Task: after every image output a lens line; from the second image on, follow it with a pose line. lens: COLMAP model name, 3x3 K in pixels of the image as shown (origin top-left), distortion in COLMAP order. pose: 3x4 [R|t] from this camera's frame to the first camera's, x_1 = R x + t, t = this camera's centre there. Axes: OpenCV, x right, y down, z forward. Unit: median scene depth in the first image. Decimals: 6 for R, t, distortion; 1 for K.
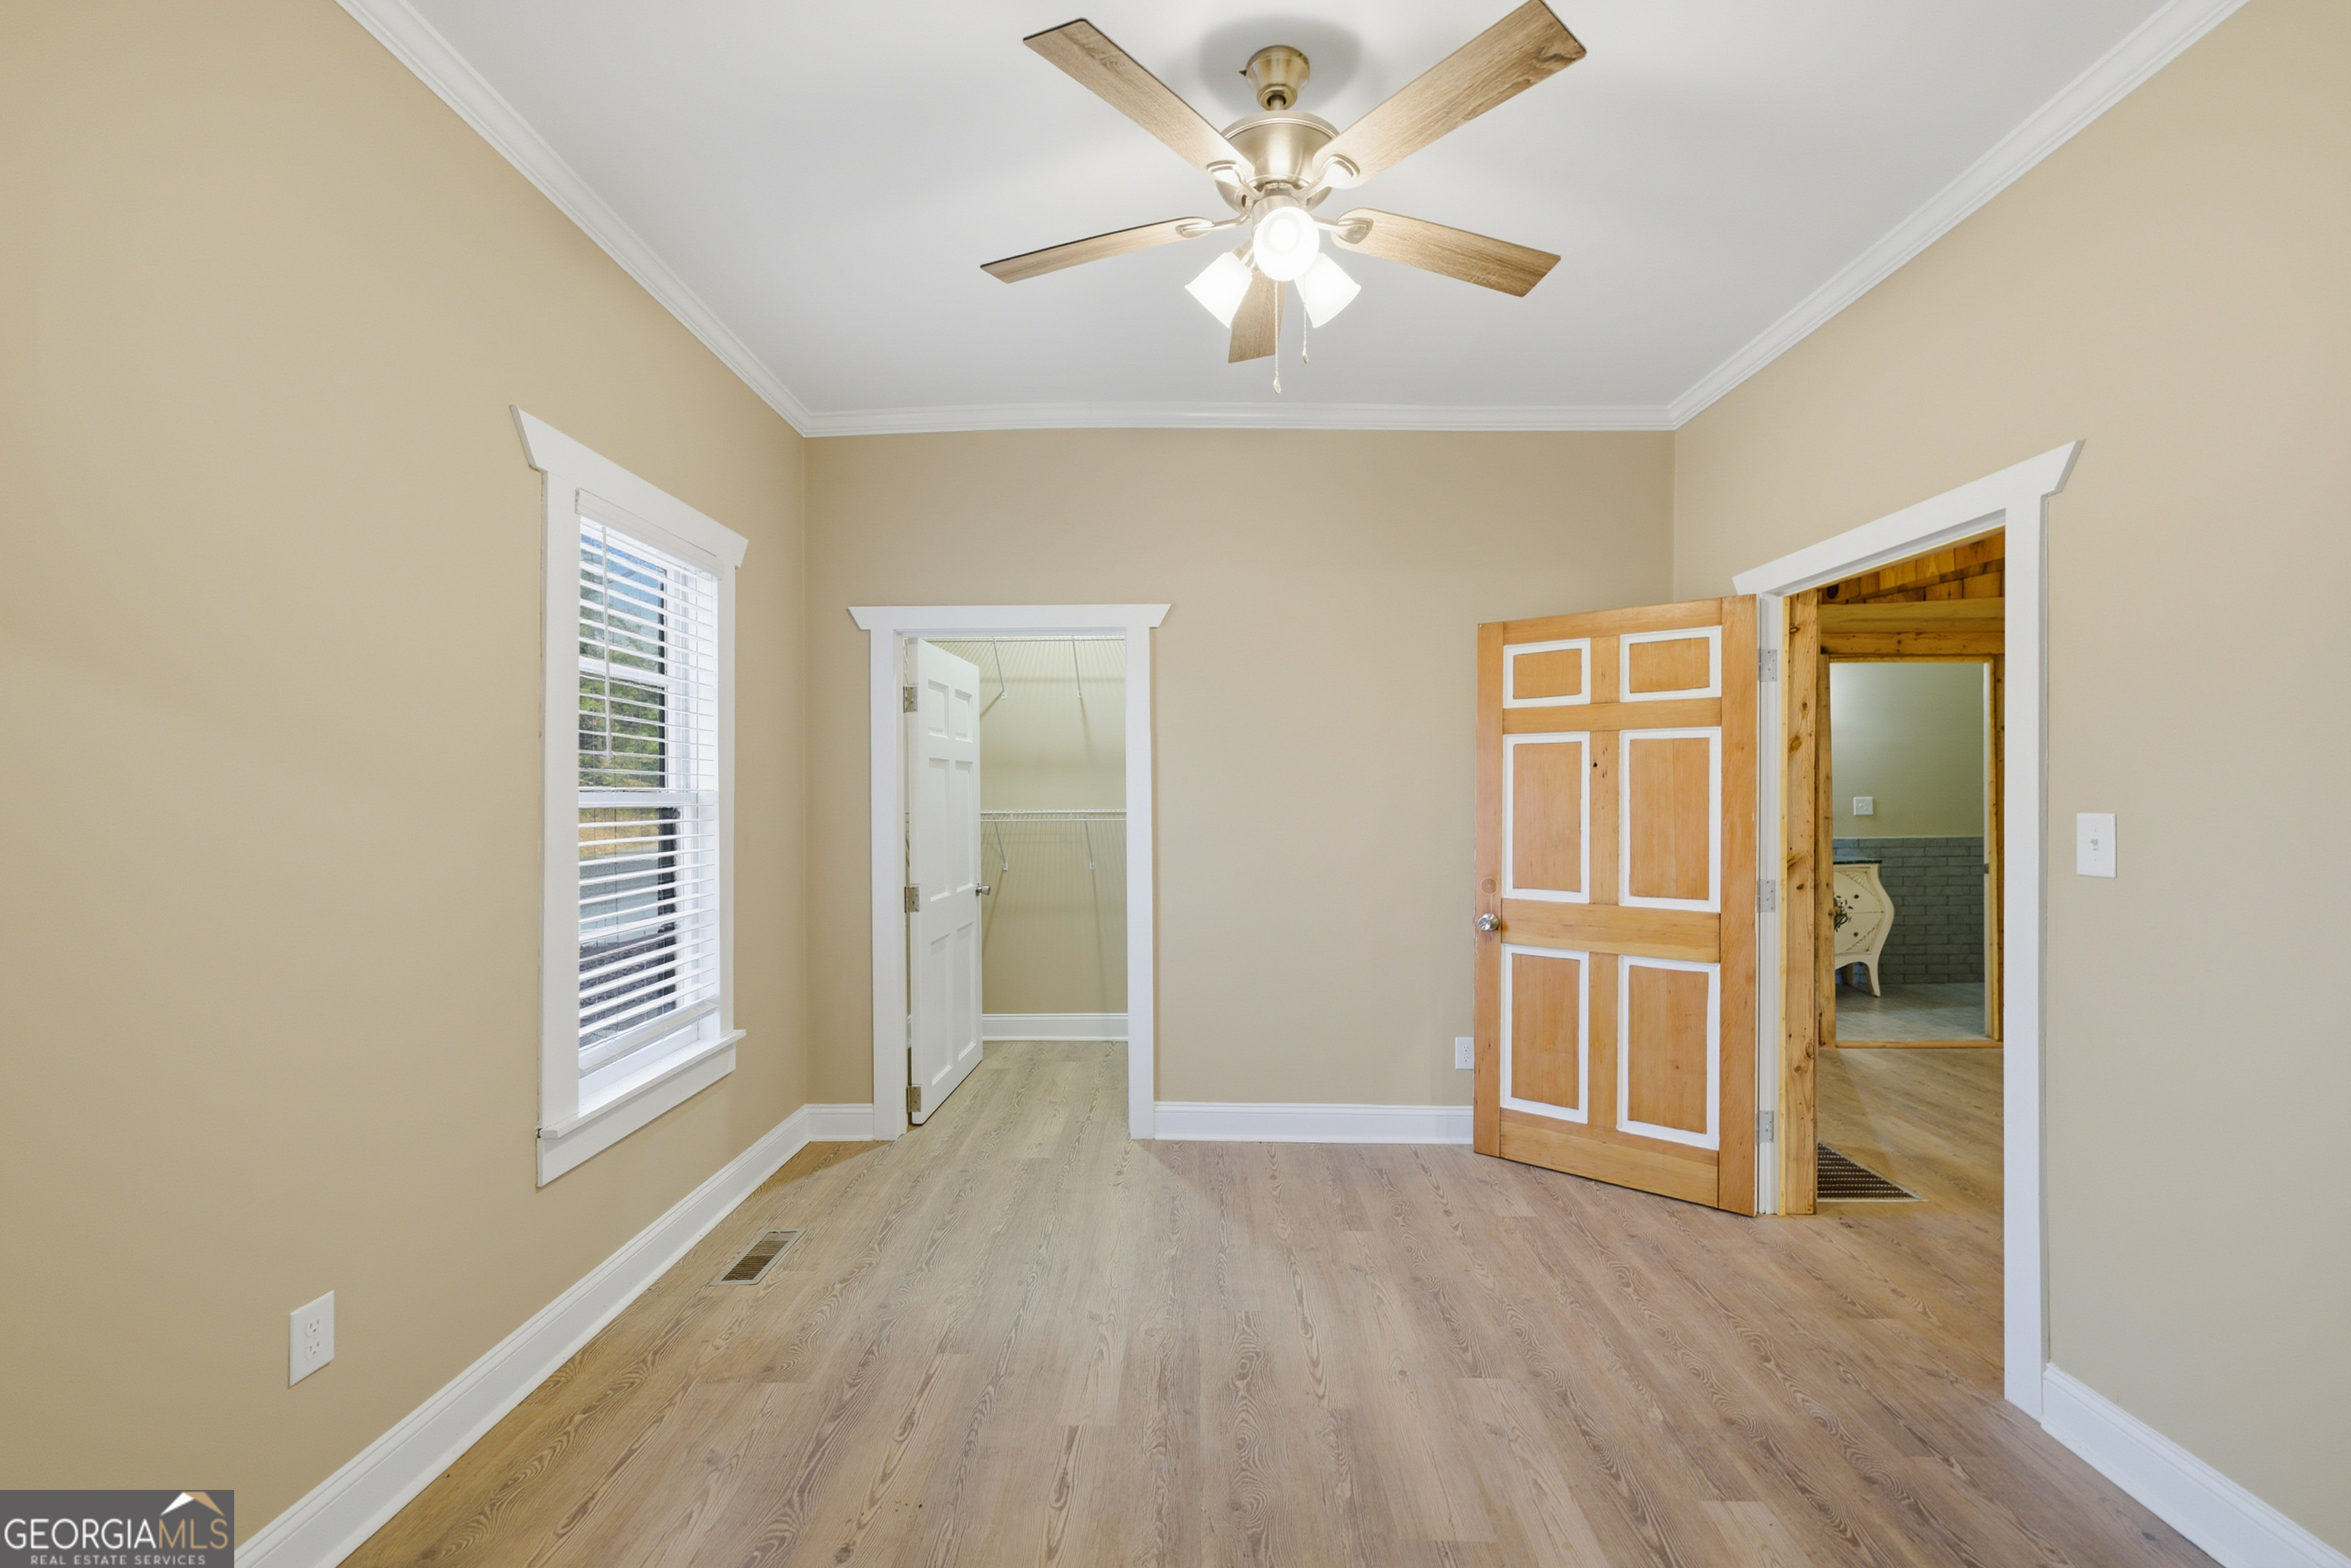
lens RADIAL K [[971.3, 0, 1155.7], [0, 971.3, 792.9], [0, 0, 1]] dist [-0.001298, -0.000170]
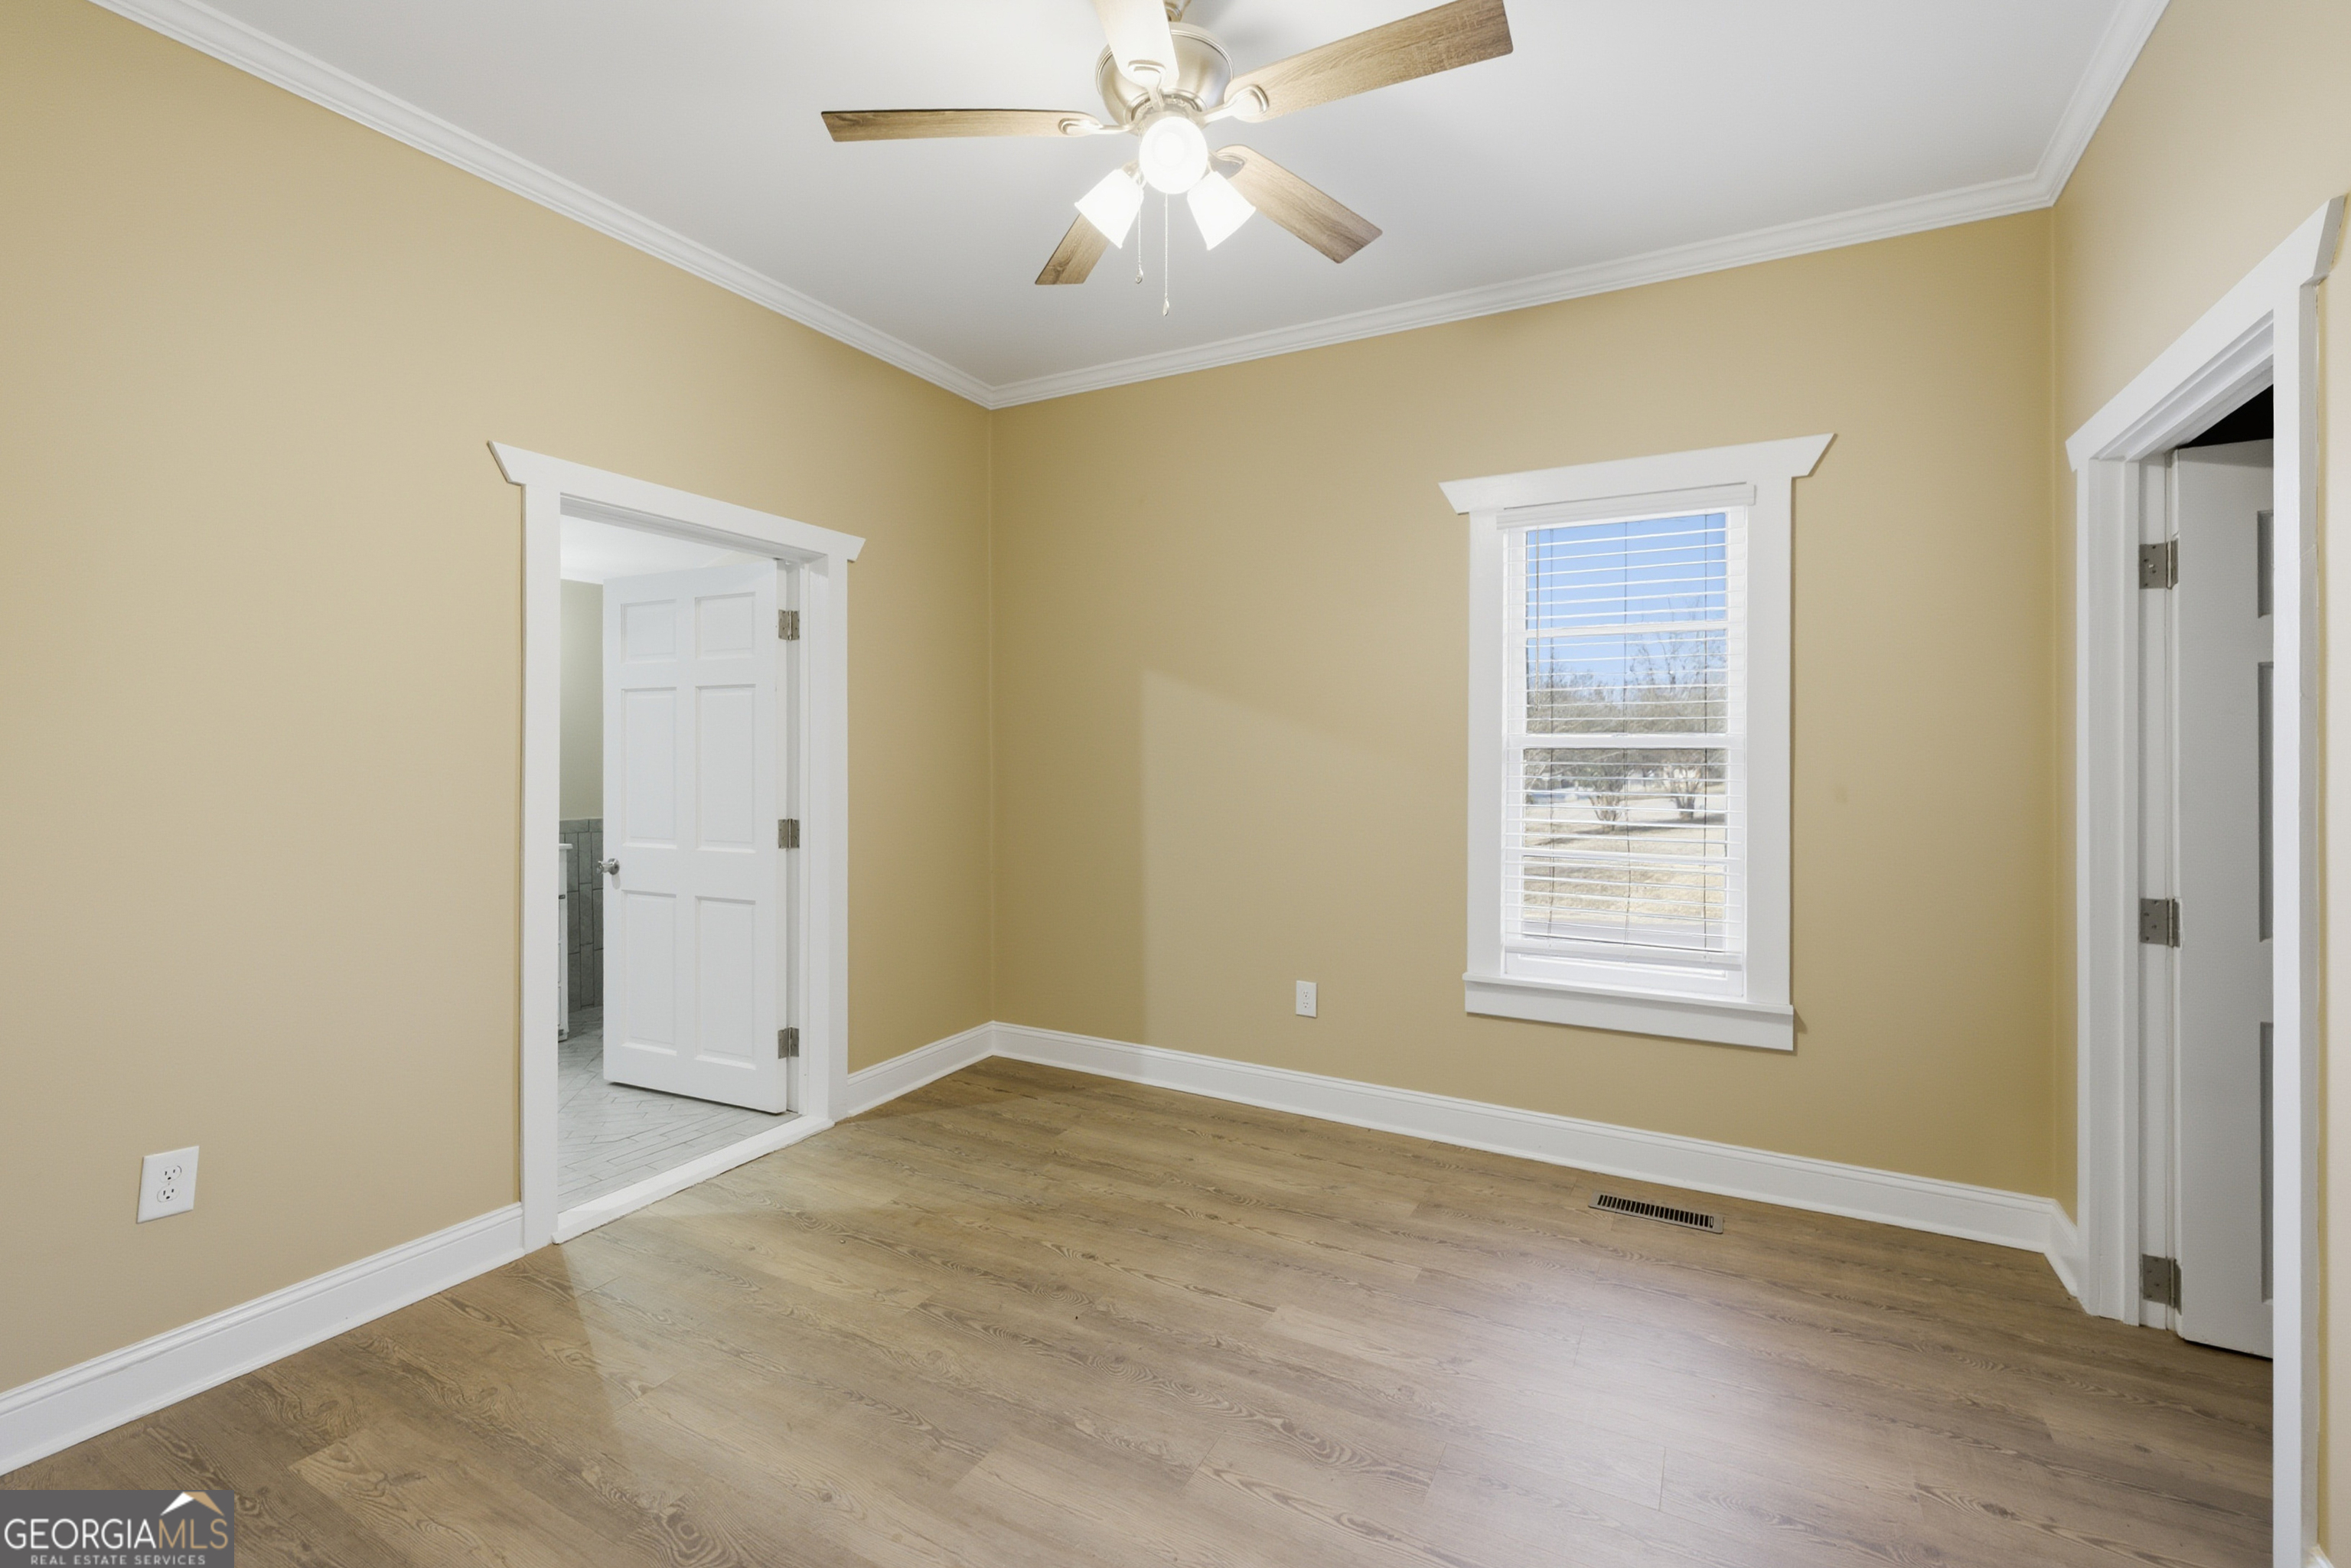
lens RADIAL K [[971.3, 0, 1157.2], [0, 971.3, 776.4], [0, 0, 1]] dist [-0.001298, -0.000170]
pose [[-0.450923, 0.021363, -0.892307, 0.941867], [-0.000289, 0.999710, 0.024081, 0.021242], [0.892563, 0.011116, -0.450786, 1.366770]]
